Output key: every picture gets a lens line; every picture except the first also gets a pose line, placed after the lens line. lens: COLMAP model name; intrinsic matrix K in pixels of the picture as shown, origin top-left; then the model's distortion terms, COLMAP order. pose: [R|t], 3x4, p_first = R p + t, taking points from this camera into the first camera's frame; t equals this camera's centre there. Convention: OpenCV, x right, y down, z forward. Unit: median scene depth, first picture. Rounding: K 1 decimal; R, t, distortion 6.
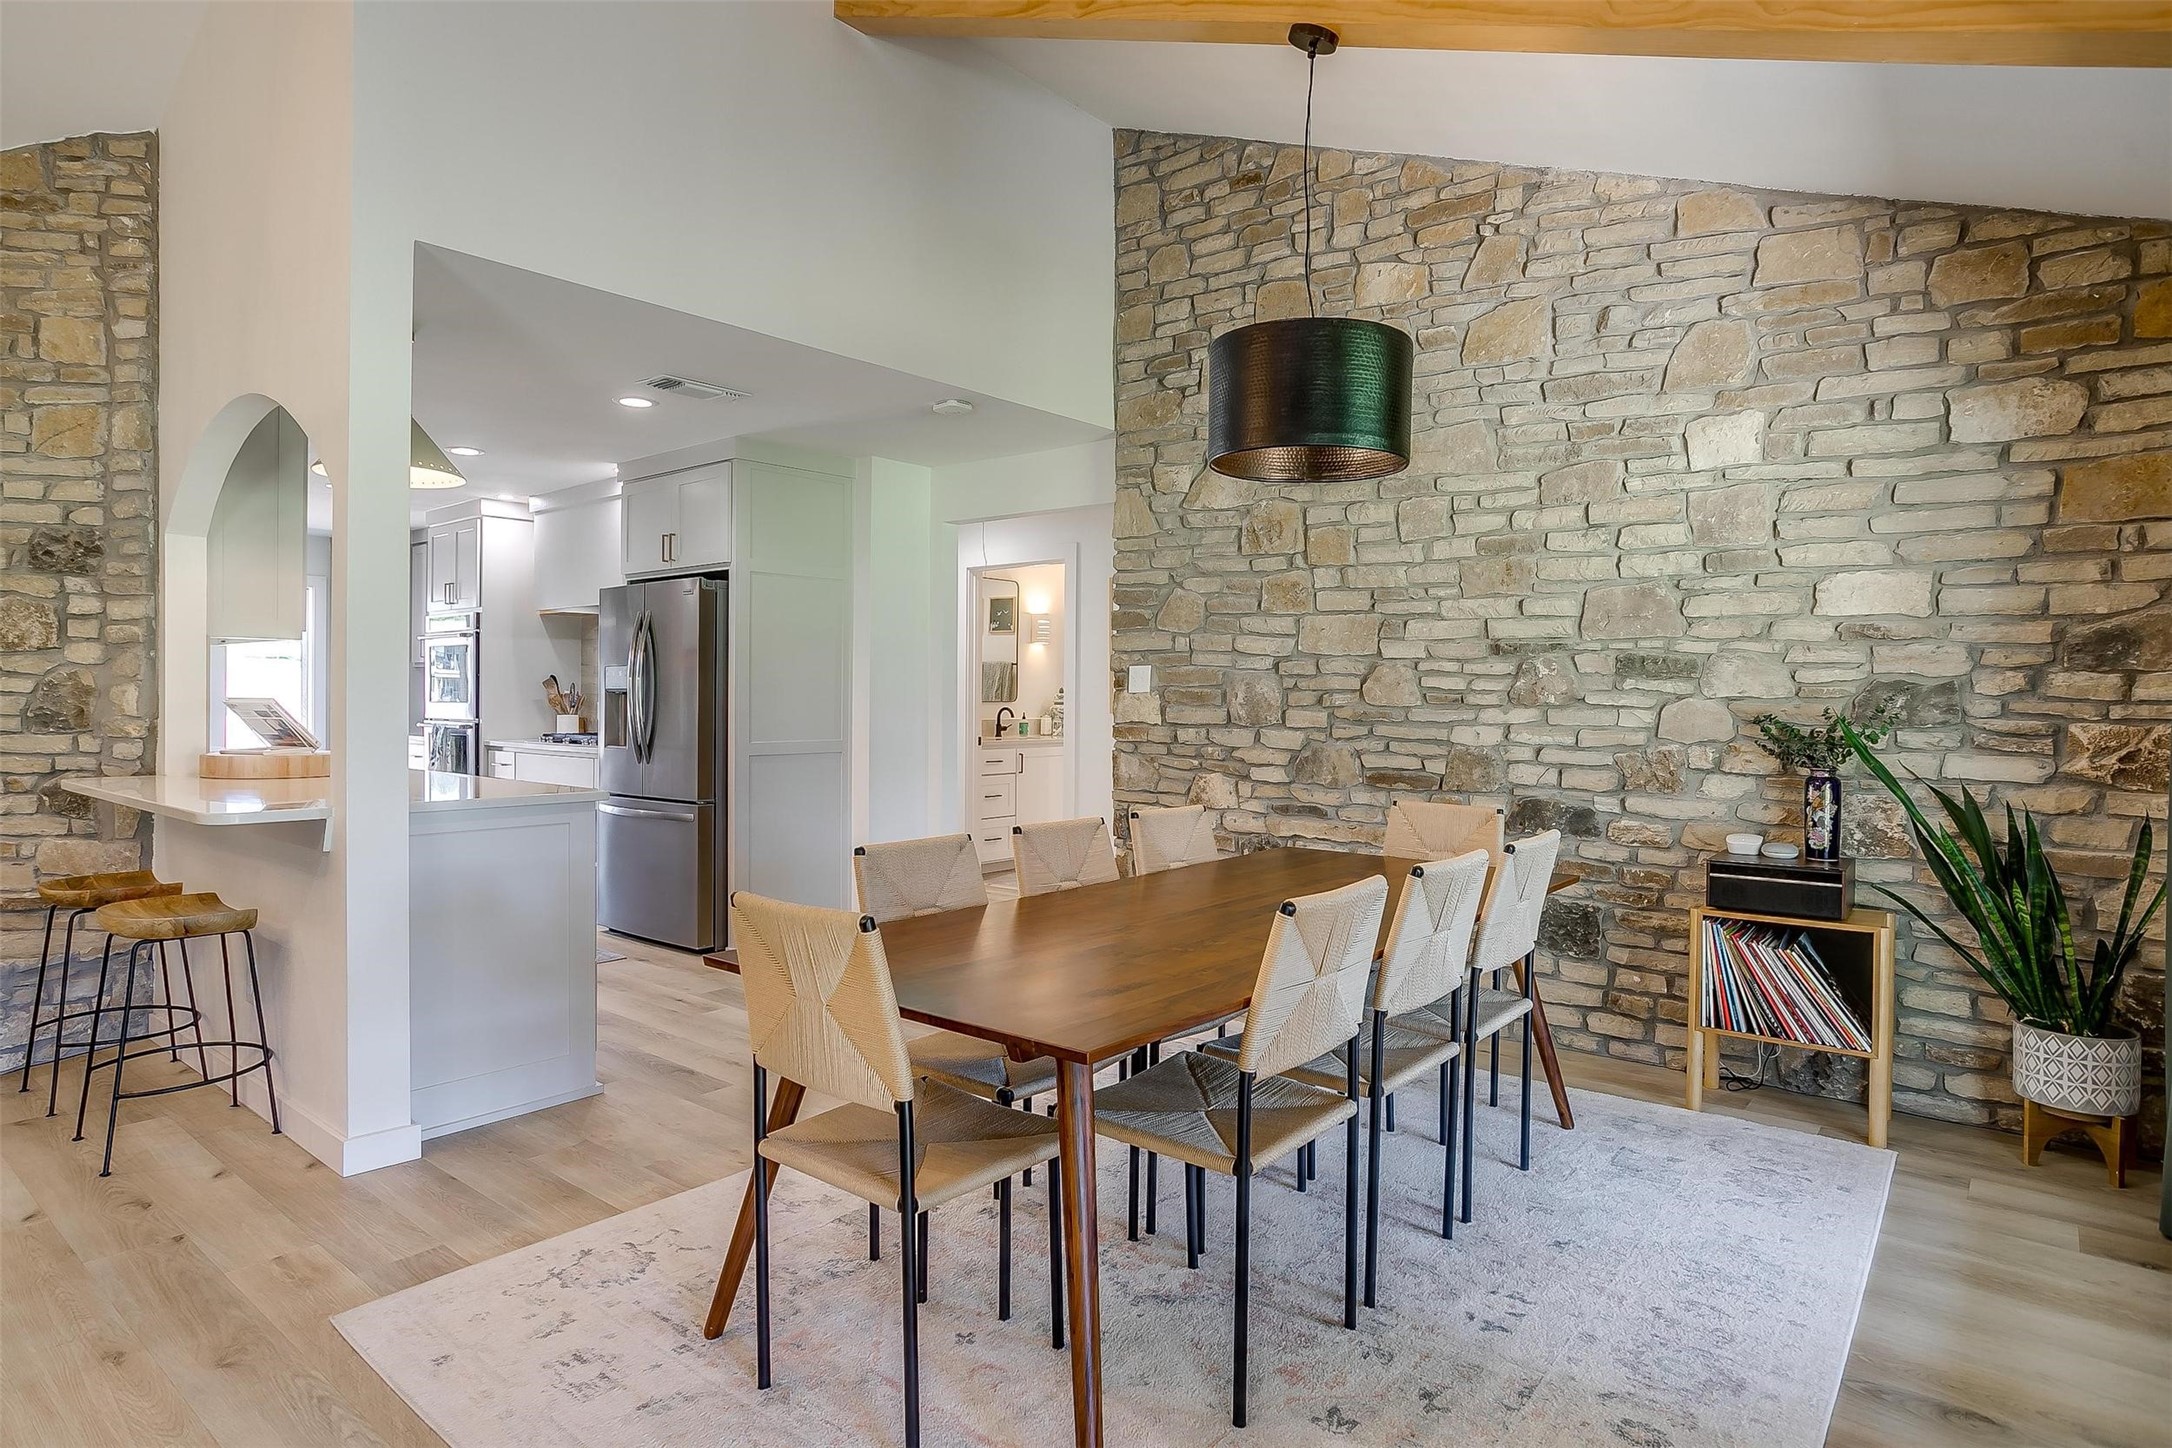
lens RADIAL K [[1217.0, 0, 1071.4], [0, 1217.0, 694.9], [0, 0, 1]] dist [-0.036085, 0.022073]
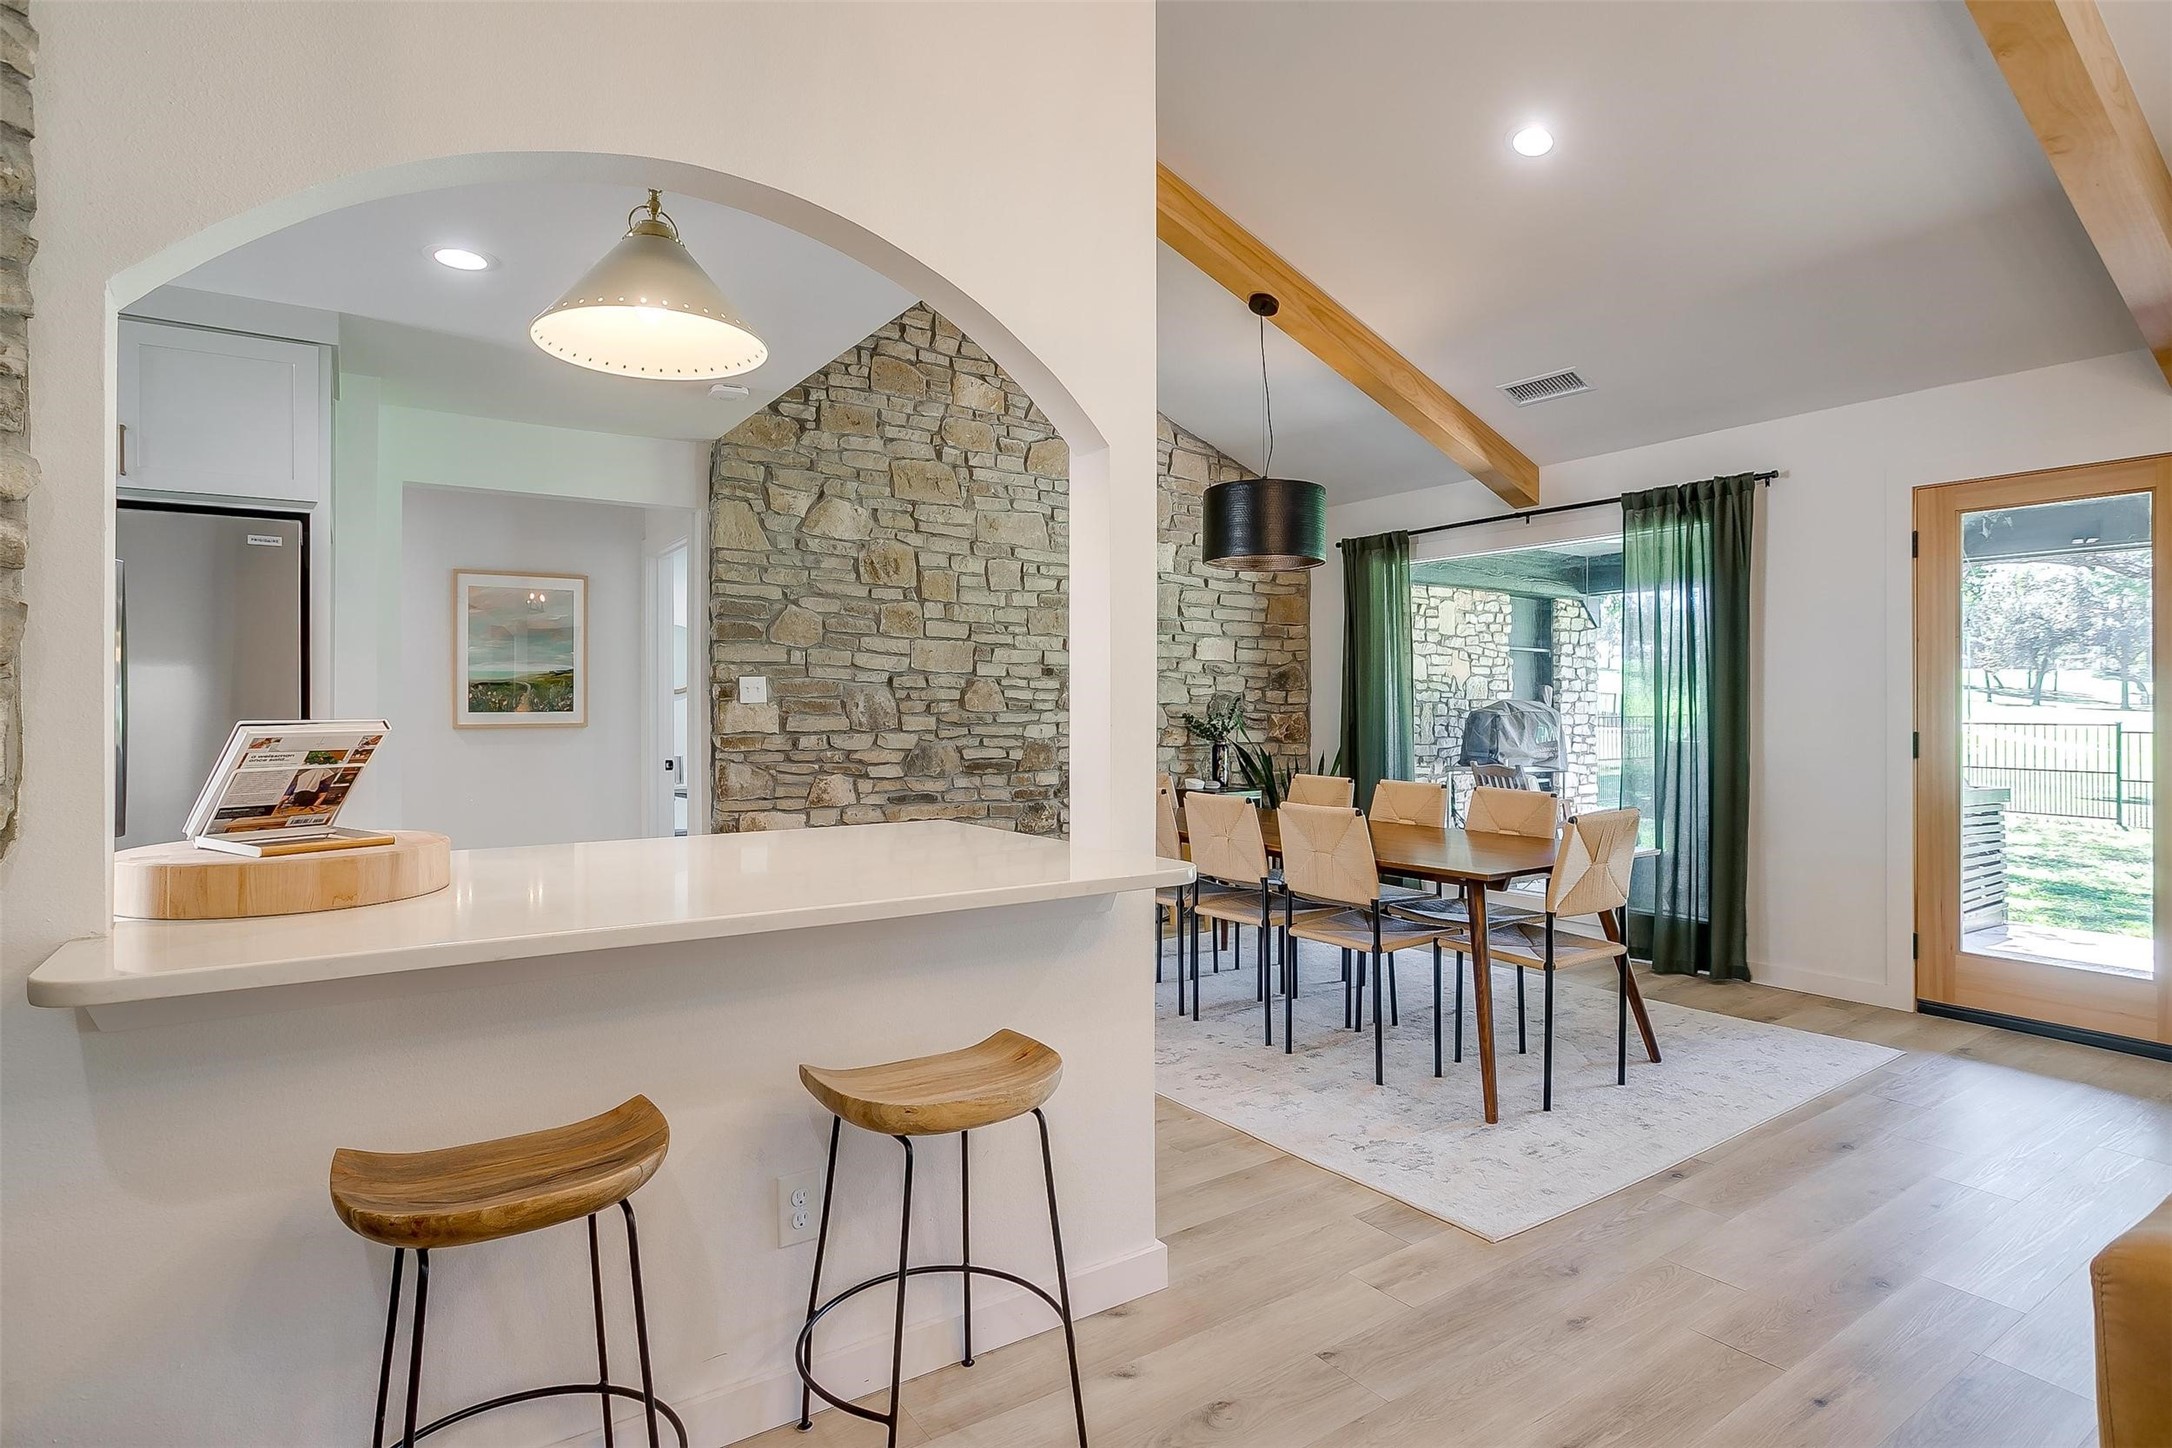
lens RADIAL K [[1138.4, 0, 1071.8], [0, 1138.4, 695.7], [0, 0, 1]] dist [-0.040366, 0.019586]
pose [[0.275424, 0.001988, 0.961321, -1.015615], [0.006566, 0.999971, -0.003948, -0.003211], [-0.961300, 0.007399, 0.275403, 0.623019]]
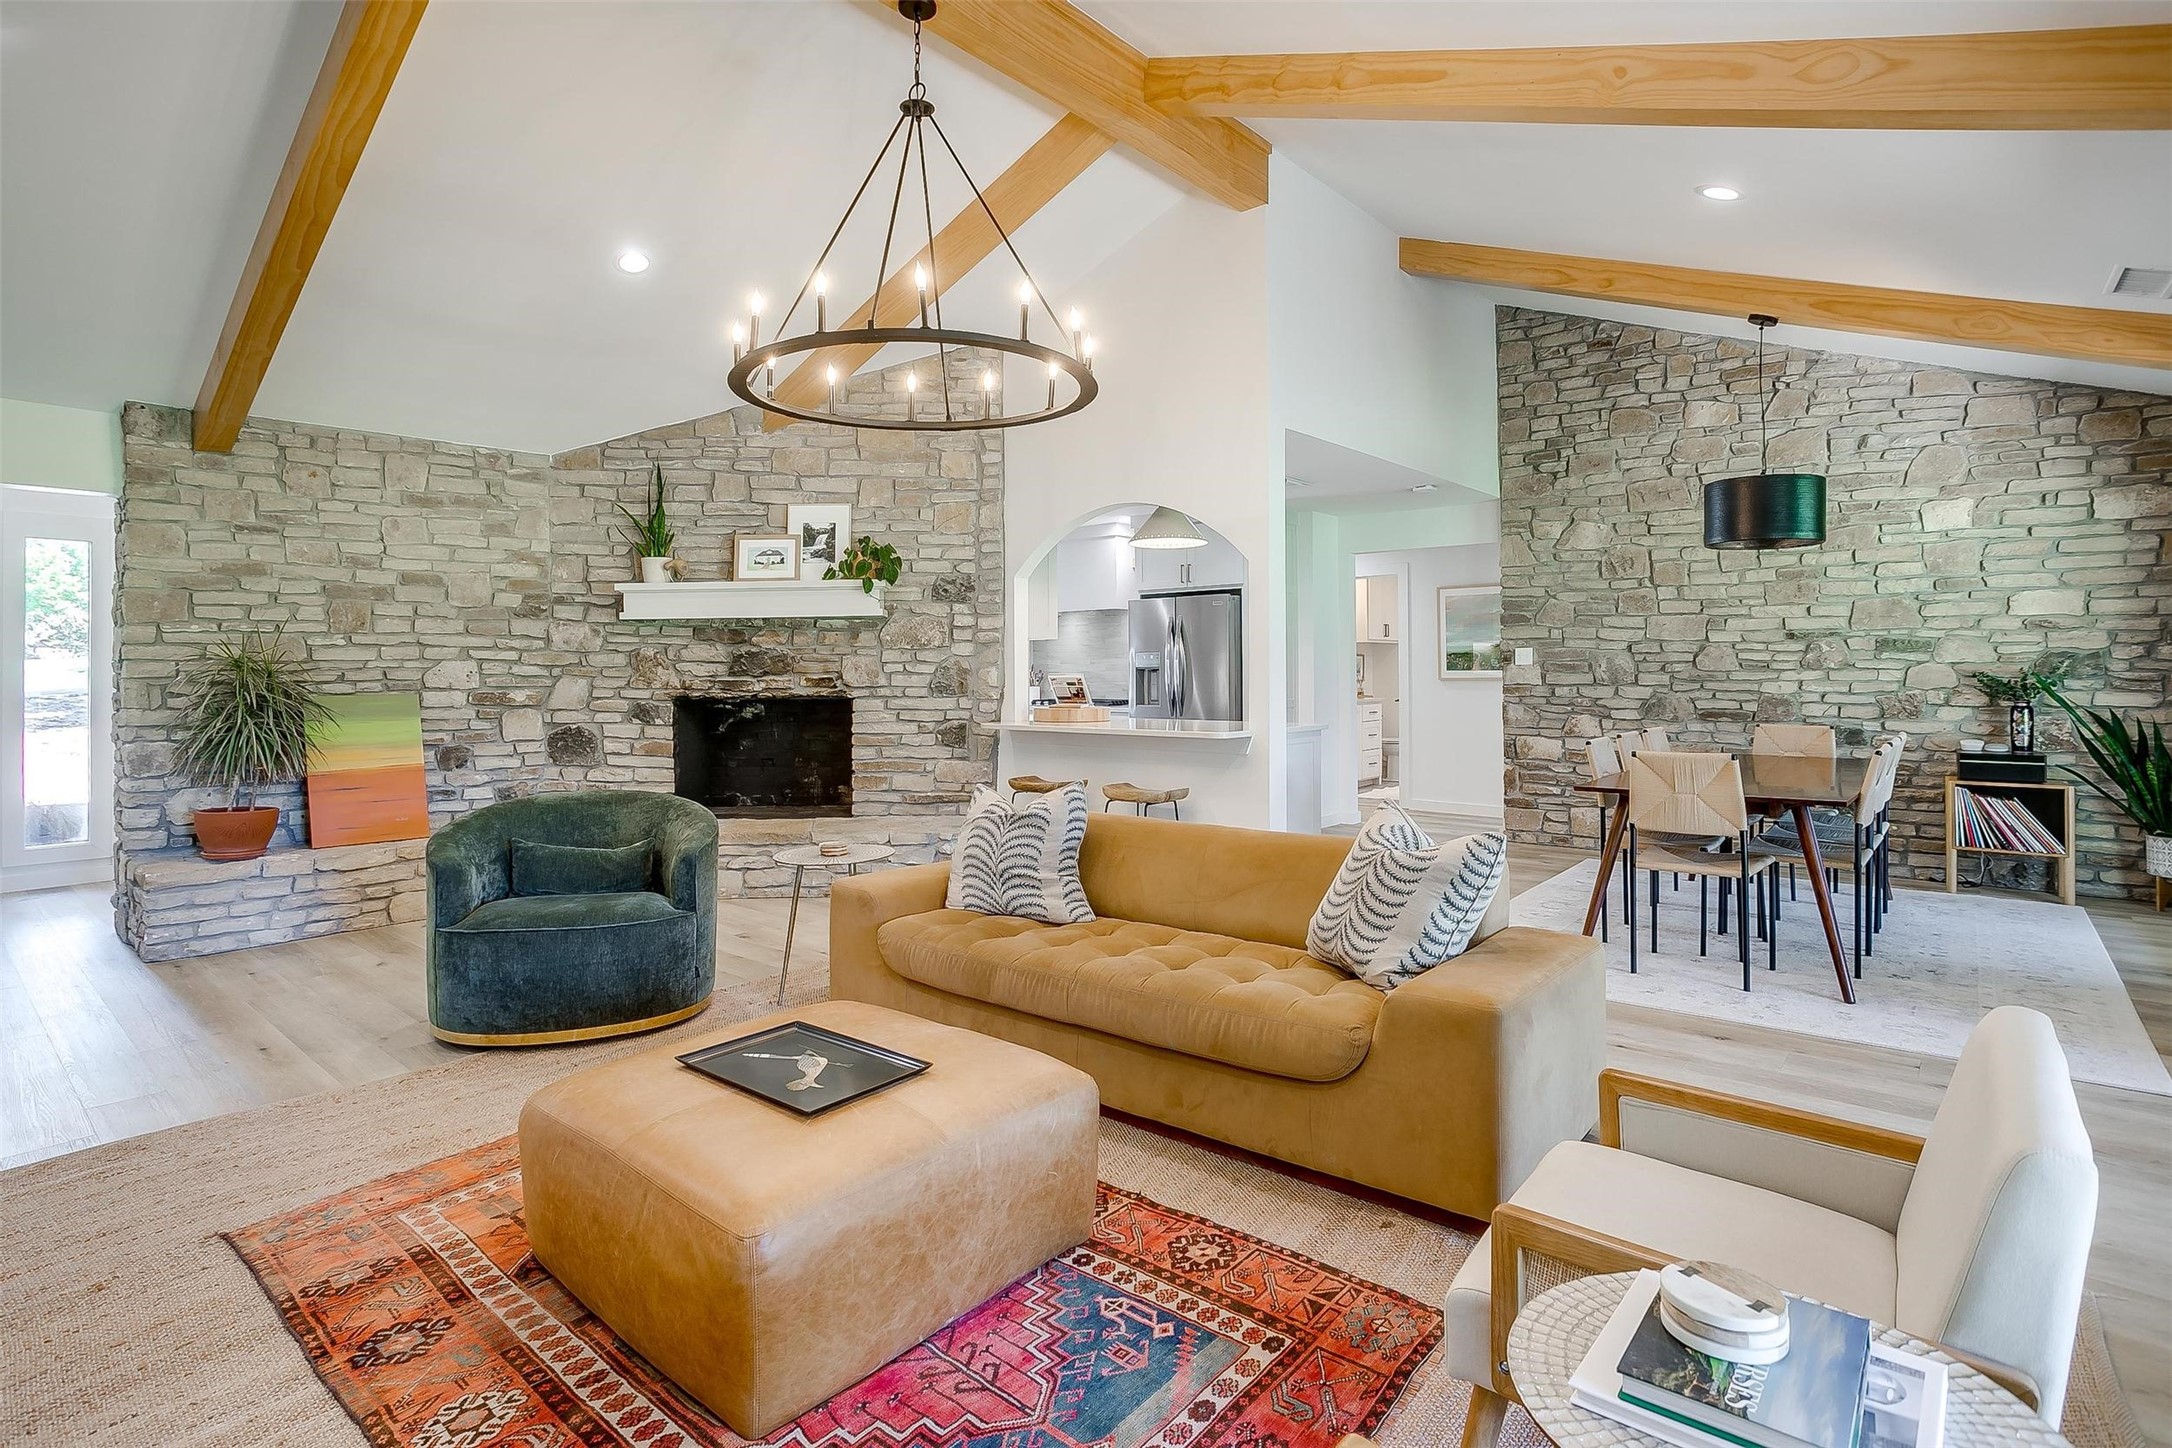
lens RADIAL K [[1089.0, 0, 1081.8], [0, 1089.0, 659.2], [0, 0, 1]] dist [-0.034721, 0.023584]
pose [[0.999806, -0.013314, -0.014499, -0.639854], [0.013145, 0.999845, -0.011719, -0.000770], [0.014653, 0.011527, 0.999826, -0.528622]]
